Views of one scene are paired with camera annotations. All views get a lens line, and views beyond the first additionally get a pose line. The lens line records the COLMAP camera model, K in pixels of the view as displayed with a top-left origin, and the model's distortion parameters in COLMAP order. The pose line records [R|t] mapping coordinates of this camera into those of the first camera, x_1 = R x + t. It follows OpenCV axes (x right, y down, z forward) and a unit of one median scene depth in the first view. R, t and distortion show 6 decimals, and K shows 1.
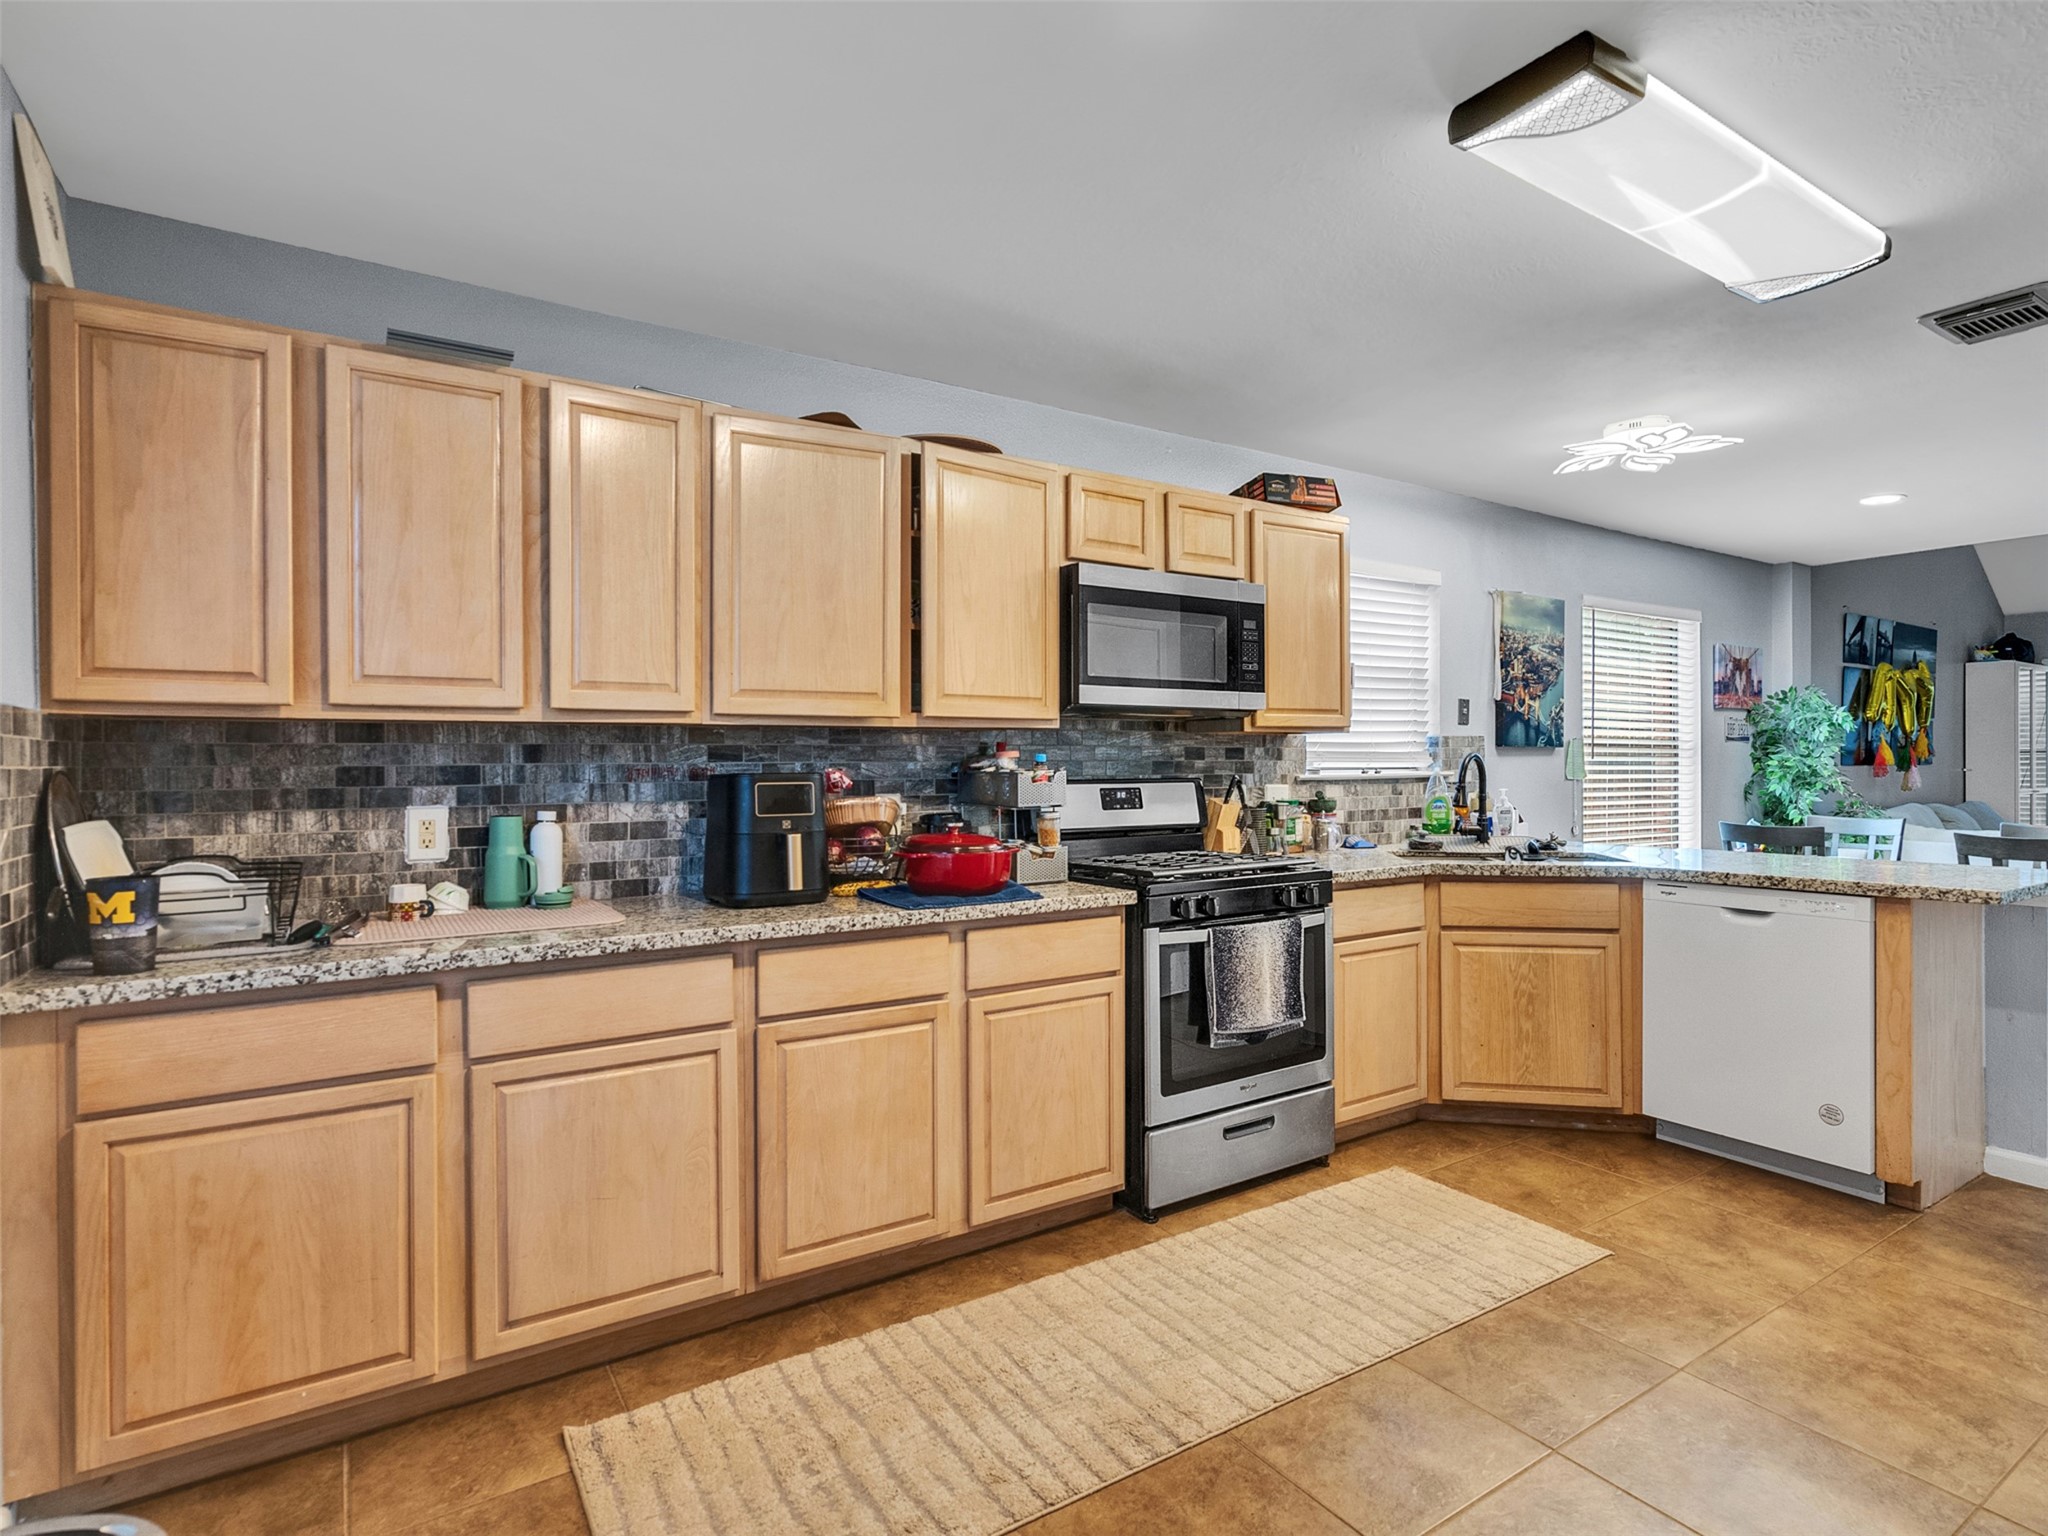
lens RADIAL K [[1046.9, 0, 1006.0], [0, 1046.9, 762.7], [0, 0, 1]] dist [-0.006341, 0.004631]
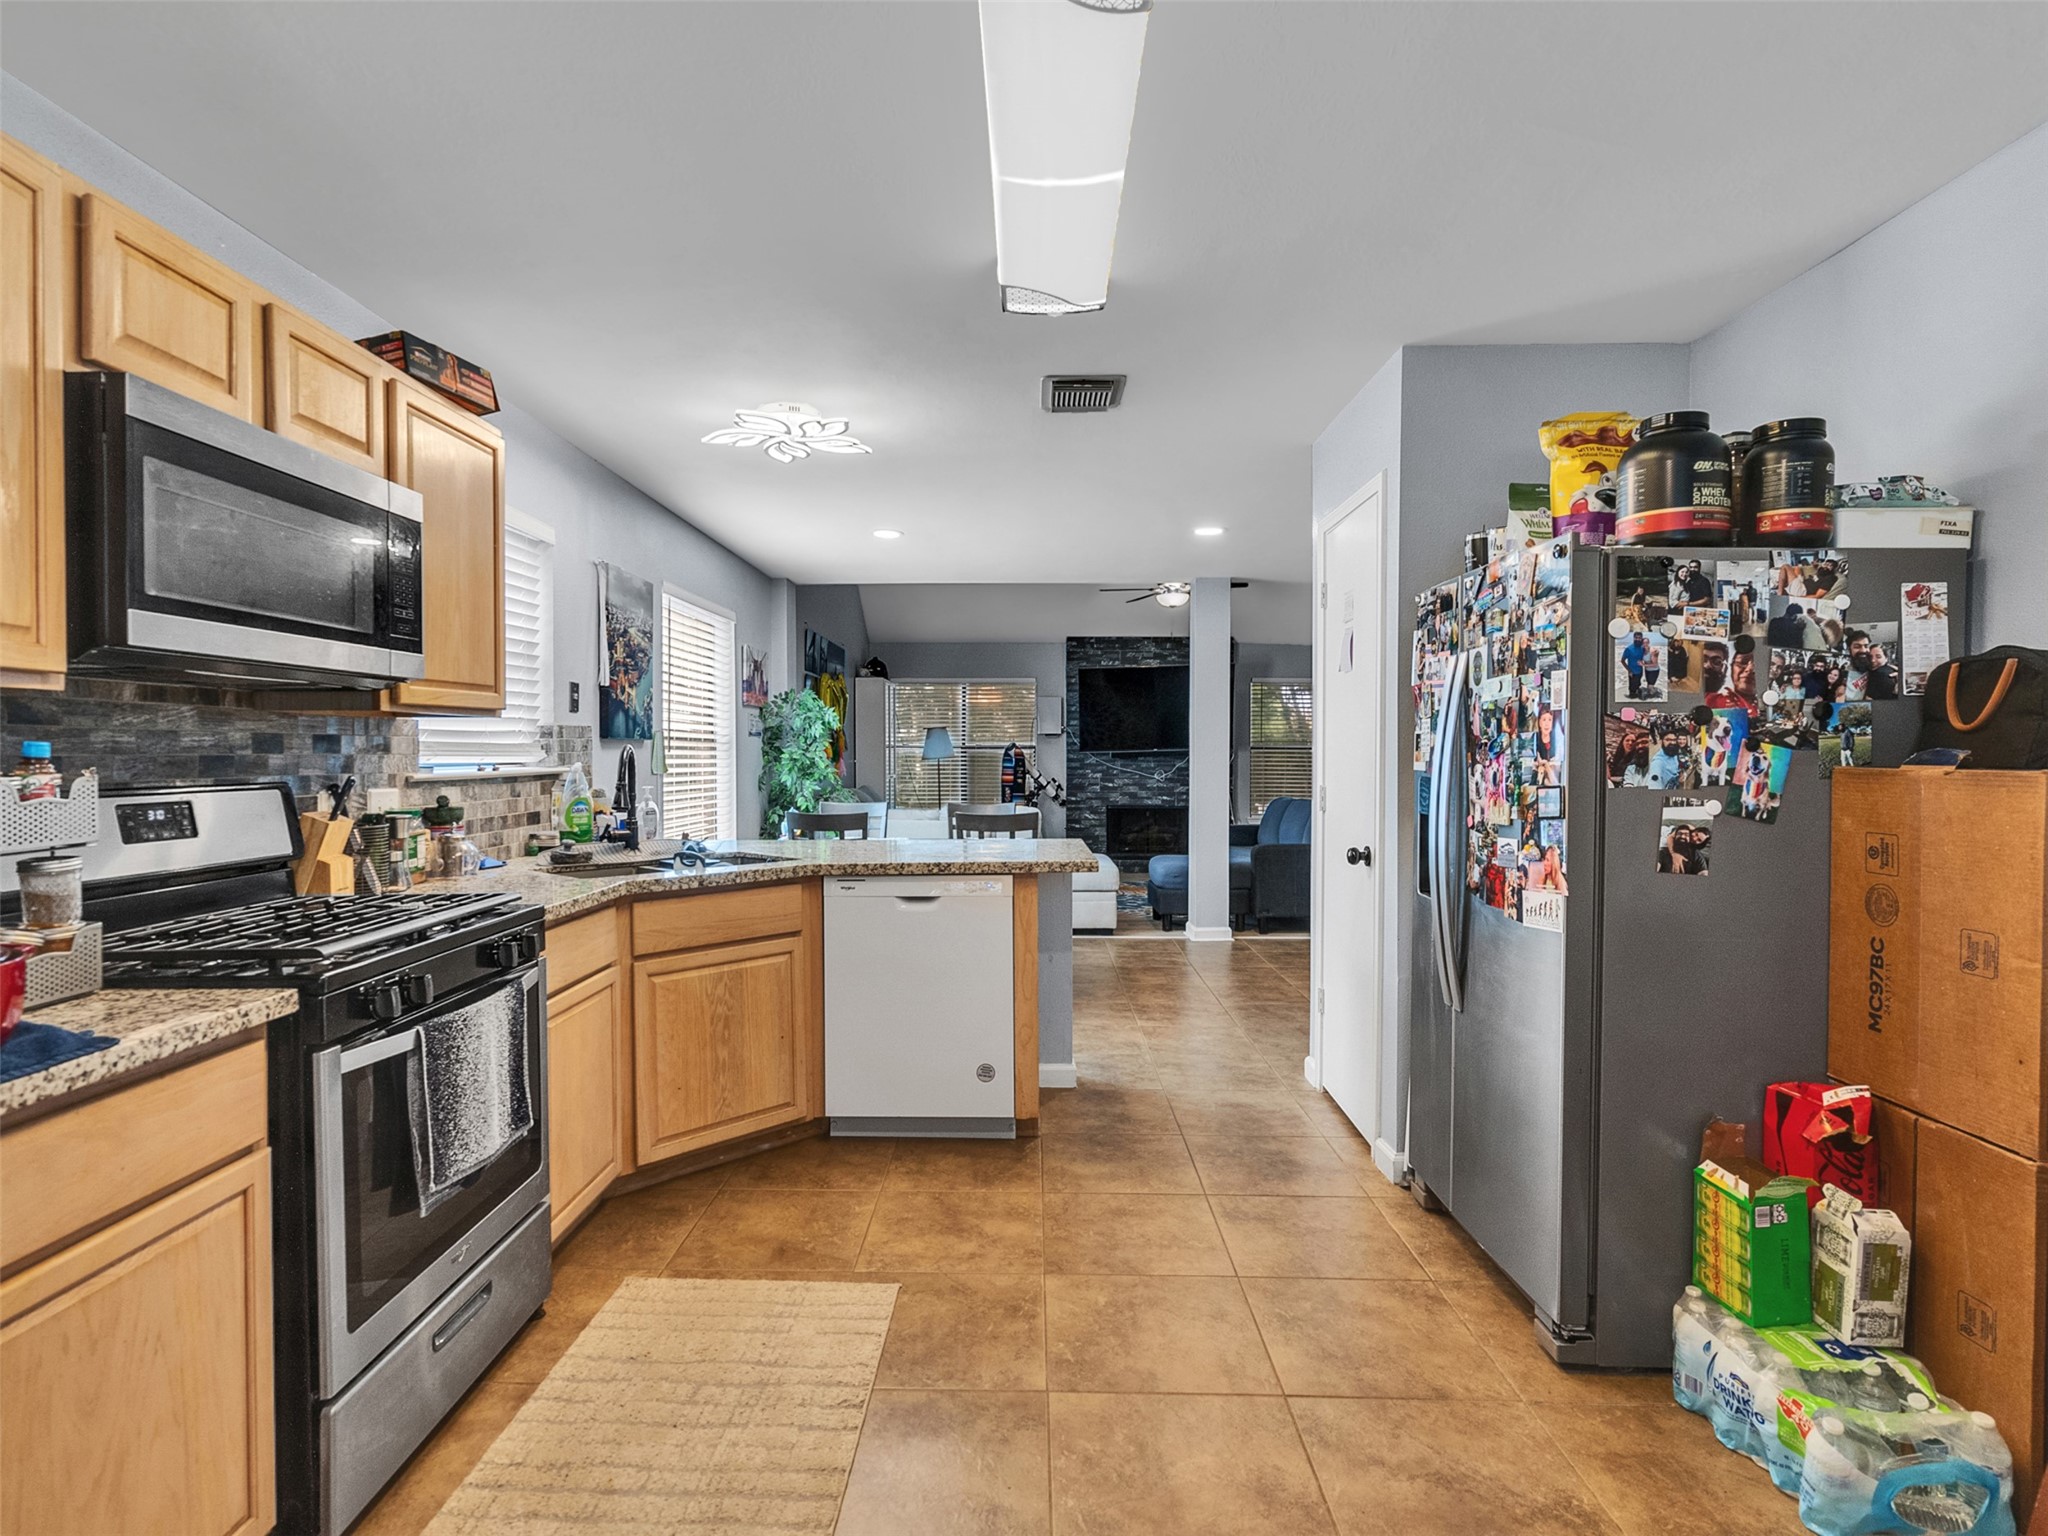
lens RADIAL K [[1046.9, 0, 1005.0], [0, 1046.9, 763.5], [0, 0, 1]] dist [-0.006341, 0.004631]
pose [[0.558241, -0.007264, 0.829647, -0.102168], [0.000821, 0.999966, 0.008203, -0.001447], [-0.829678, -0.003898, 0.558228, 0.305532]]
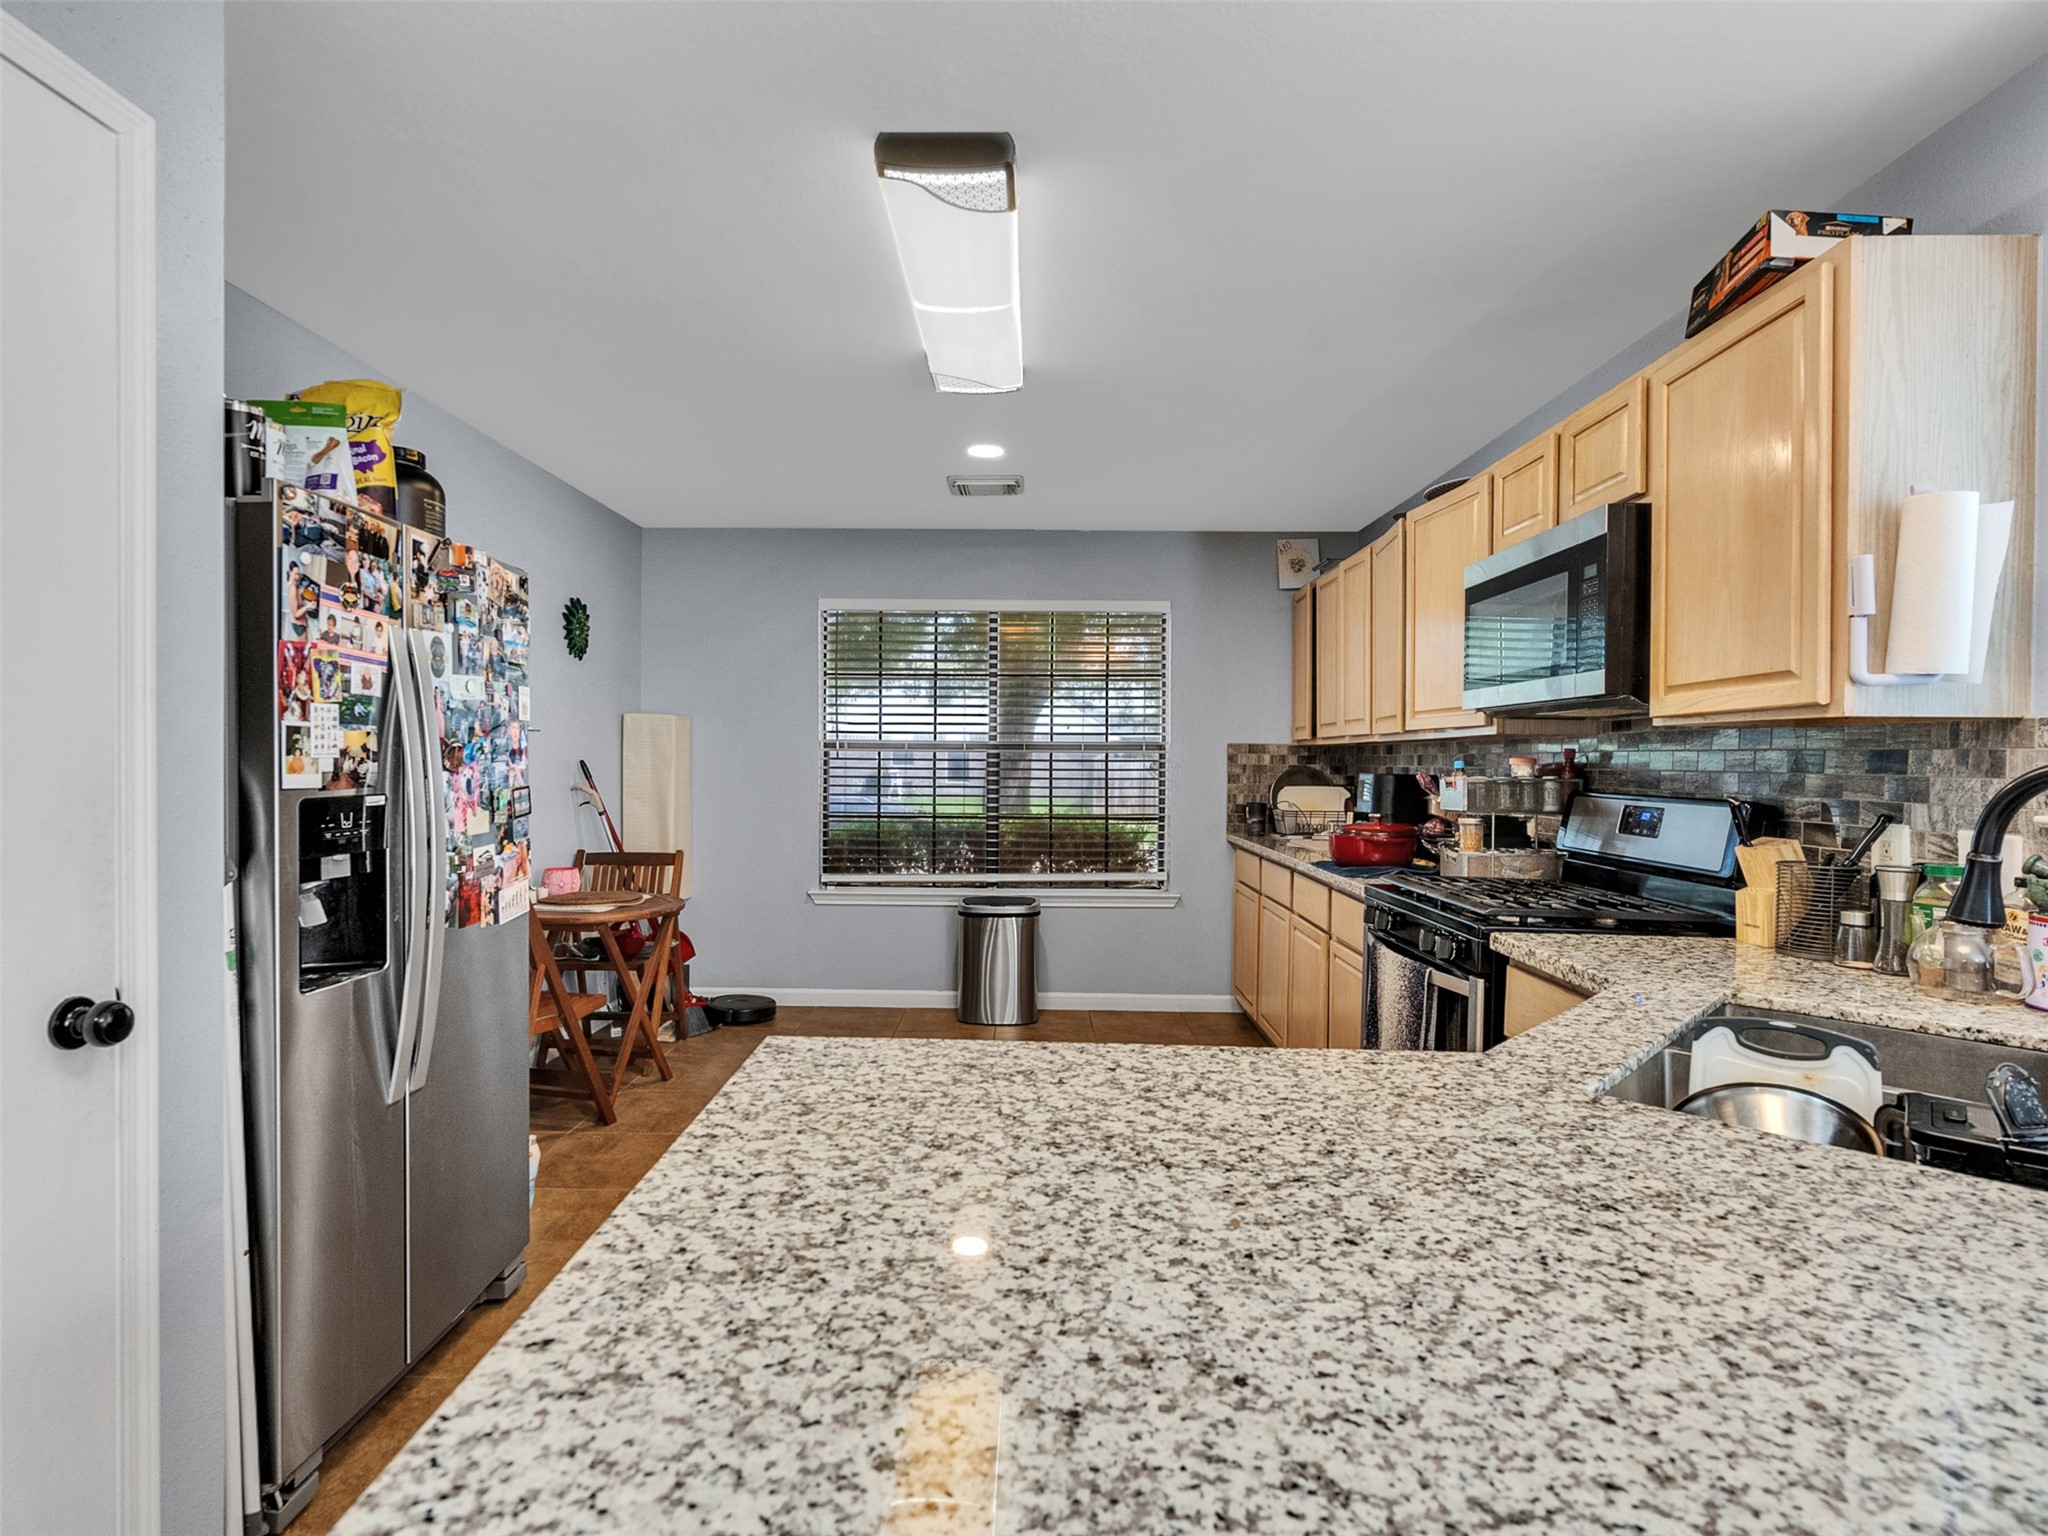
lens RADIAL K [[1046.9, 0, 1005.6], [0, 1046.9, 766.0], [0, 0, 1]] dist [-0.006341, 0.004631]
pose [[-0.556773, 0.003113, -0.830659, 0.984321], [-0.011028, 0.999877, 0.011140, -0.008383], [0.830592, 0.015363, -0.556670, 1.037166]]
